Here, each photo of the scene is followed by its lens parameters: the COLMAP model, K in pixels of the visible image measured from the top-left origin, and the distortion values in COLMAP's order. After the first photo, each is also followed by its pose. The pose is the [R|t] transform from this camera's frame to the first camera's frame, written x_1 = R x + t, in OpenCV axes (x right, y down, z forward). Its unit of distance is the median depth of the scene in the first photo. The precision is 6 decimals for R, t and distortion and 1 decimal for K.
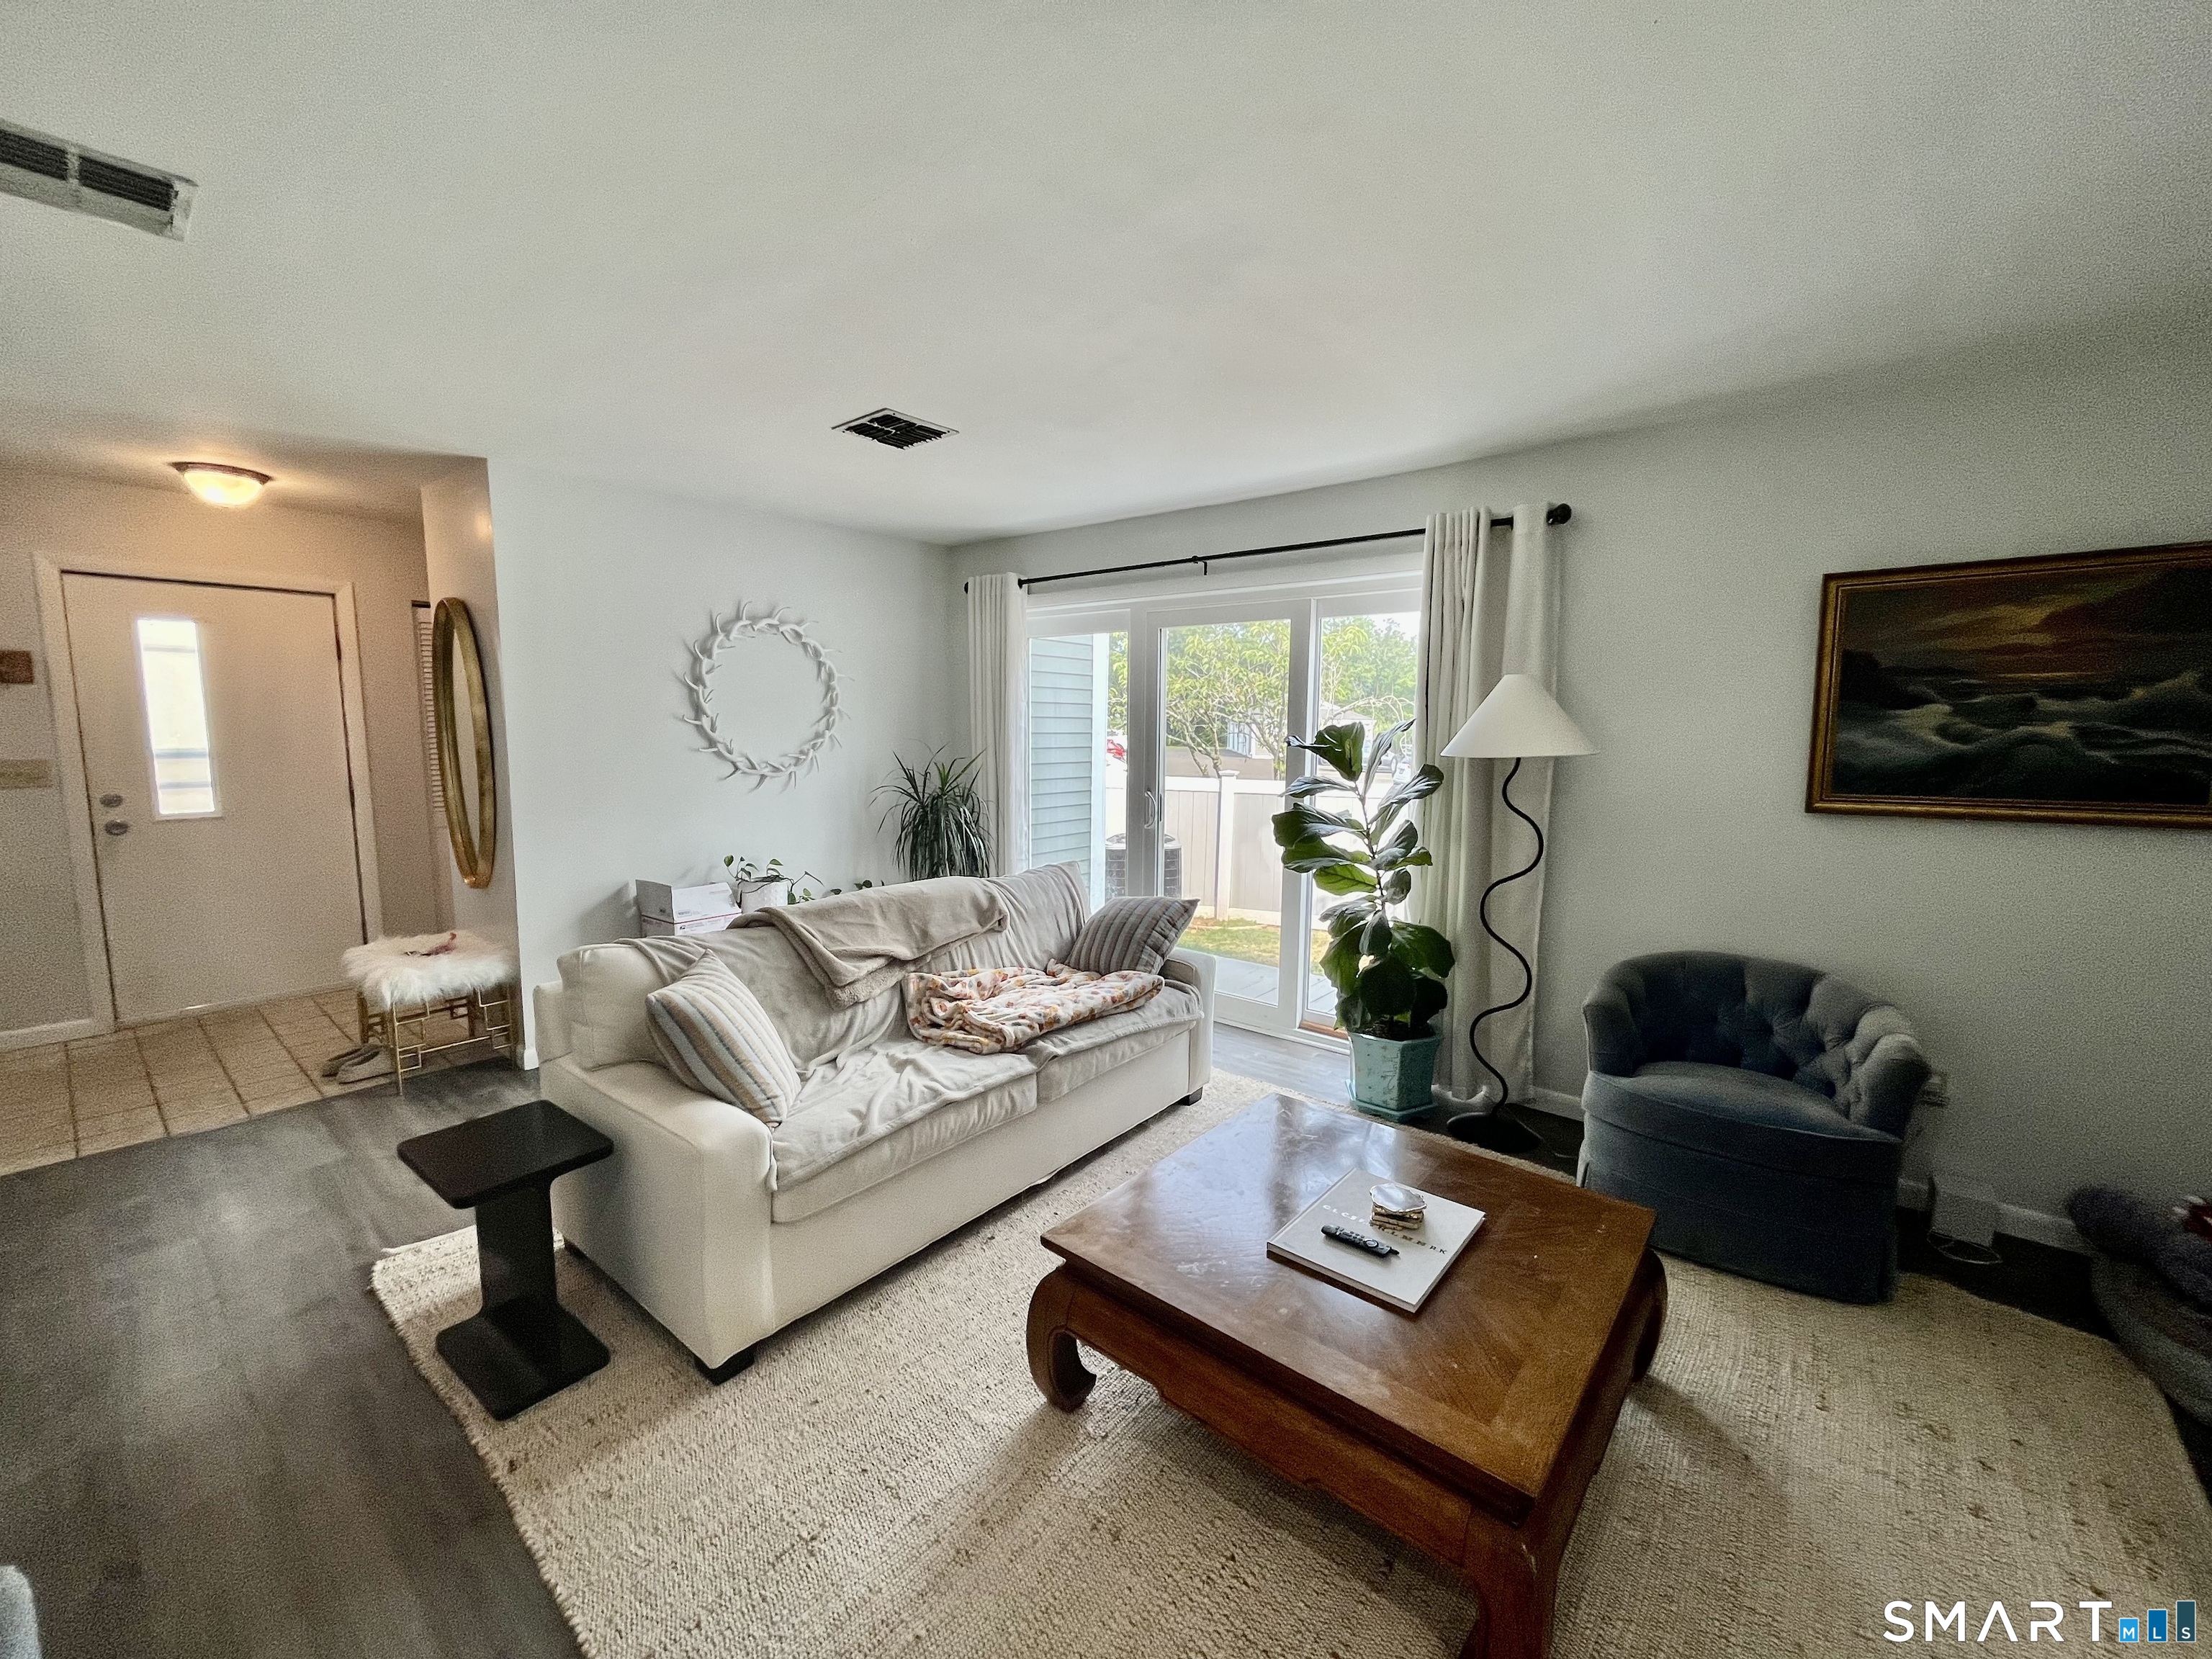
lens RADIAL K [[891.0, 0, 1109.0], [0, 891.0, 820.0], [0, 0, 1]] dist [-0.015772, -0.000422]
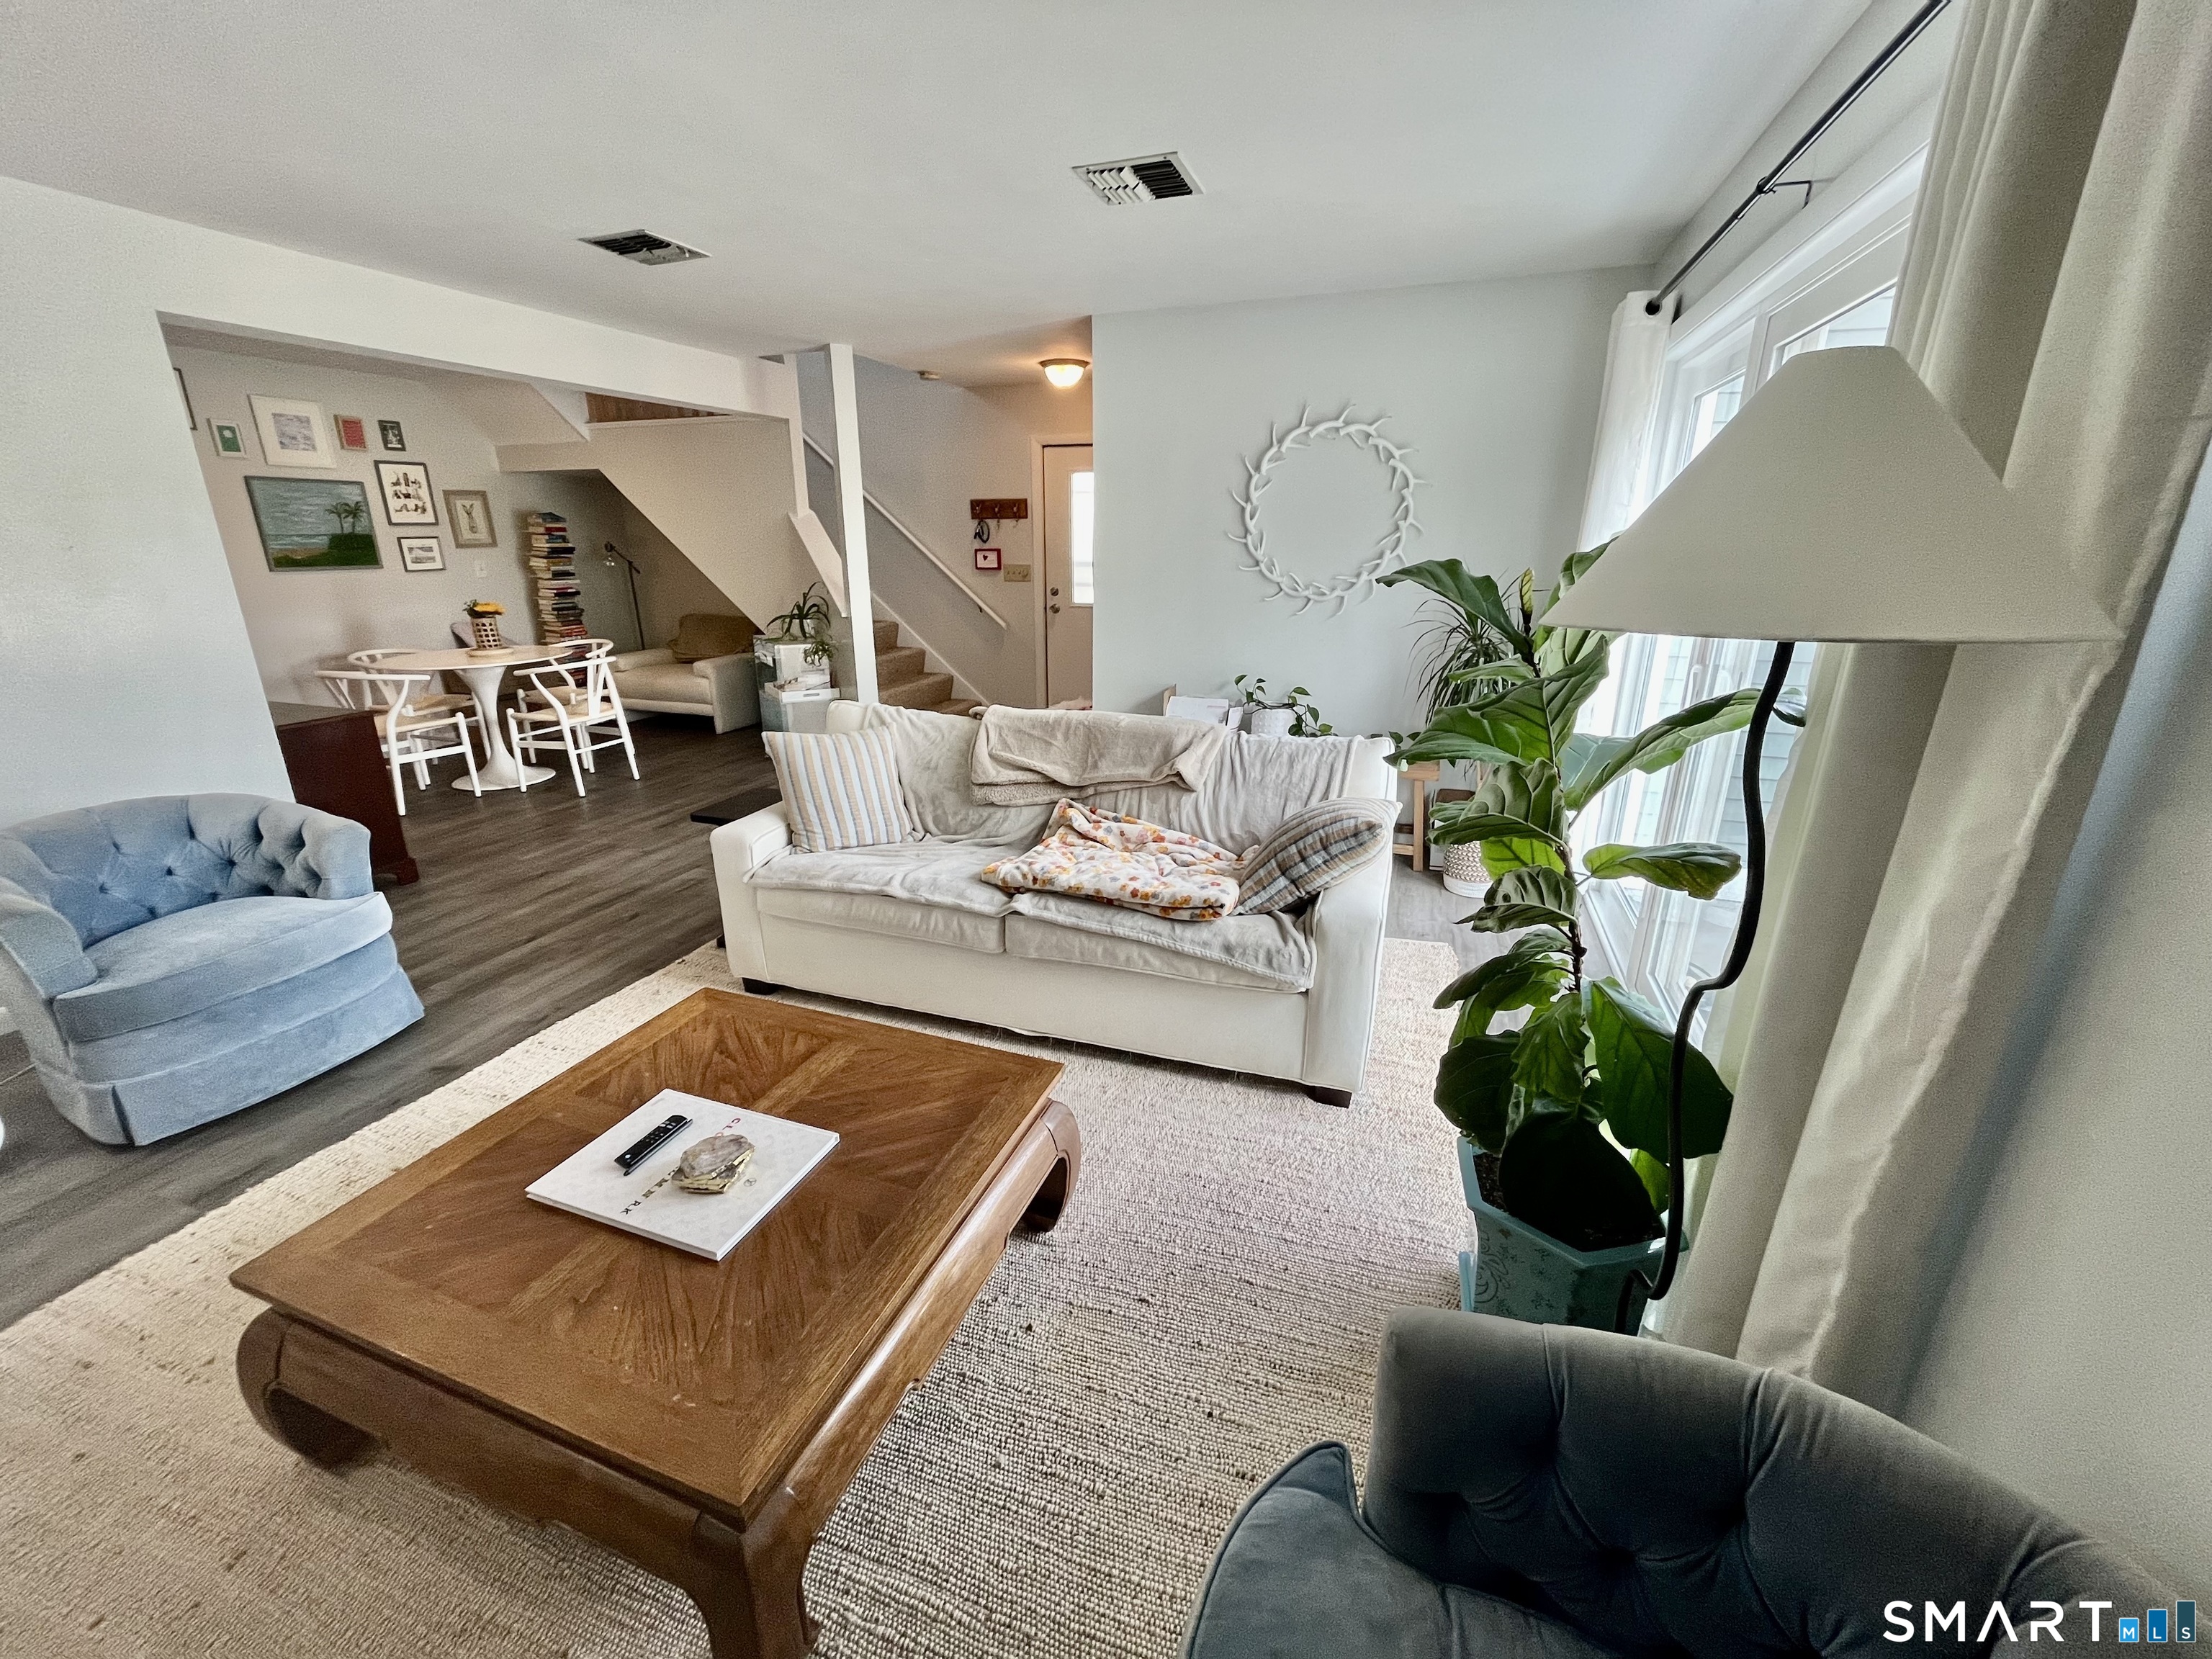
lens RADIAL K [[891.0, 0, 1099.5], [0, 891.0, 831.8], [0, 0, 1]] dist [-0.015772, -0.000422]
pose [[0.332958, 0.287384, -0.898081, 0.672748], [-0.102237, 0.957812, 0.268594, -0.062595], [0.937383, 0.002387, 0.348292, 0.657302]]
